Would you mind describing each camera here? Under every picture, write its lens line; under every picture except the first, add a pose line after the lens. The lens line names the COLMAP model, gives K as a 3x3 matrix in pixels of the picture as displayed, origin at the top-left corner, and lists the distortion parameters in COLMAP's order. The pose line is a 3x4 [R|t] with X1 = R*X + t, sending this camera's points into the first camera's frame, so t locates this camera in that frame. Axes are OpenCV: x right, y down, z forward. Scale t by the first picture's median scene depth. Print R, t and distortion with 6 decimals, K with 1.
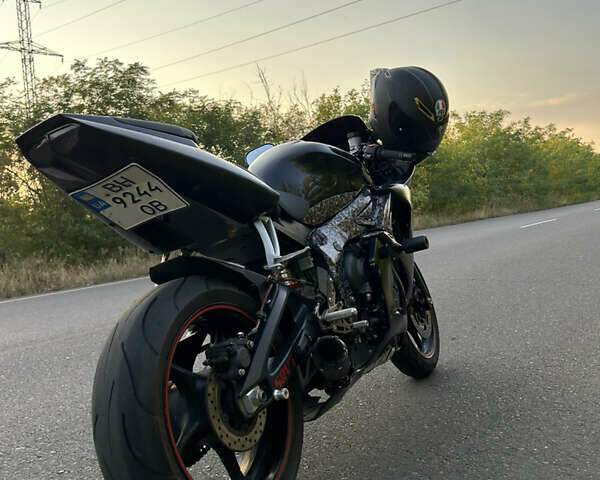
lens RADIAL K [[585.3, 0, 283.2], [0, 585.3, 238.0], [0, 0, 1]] dist [0.105788, -0.241555]
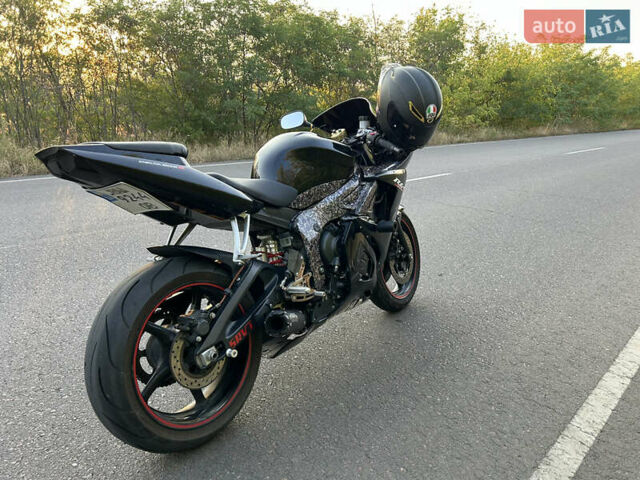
lens RADIAL K [[470.3, 0, 320.0], [0, 470.3, 240.0], [0, 0, 1]] dist [0.039595, -0.002516]
pose [[0.986915, 0.137894, -0.083572, 0.178365], [-0.114008, 0.963283, 0.243079, -0.196208], [0.114022, -0.230370, 0.966400, 0.012116]]
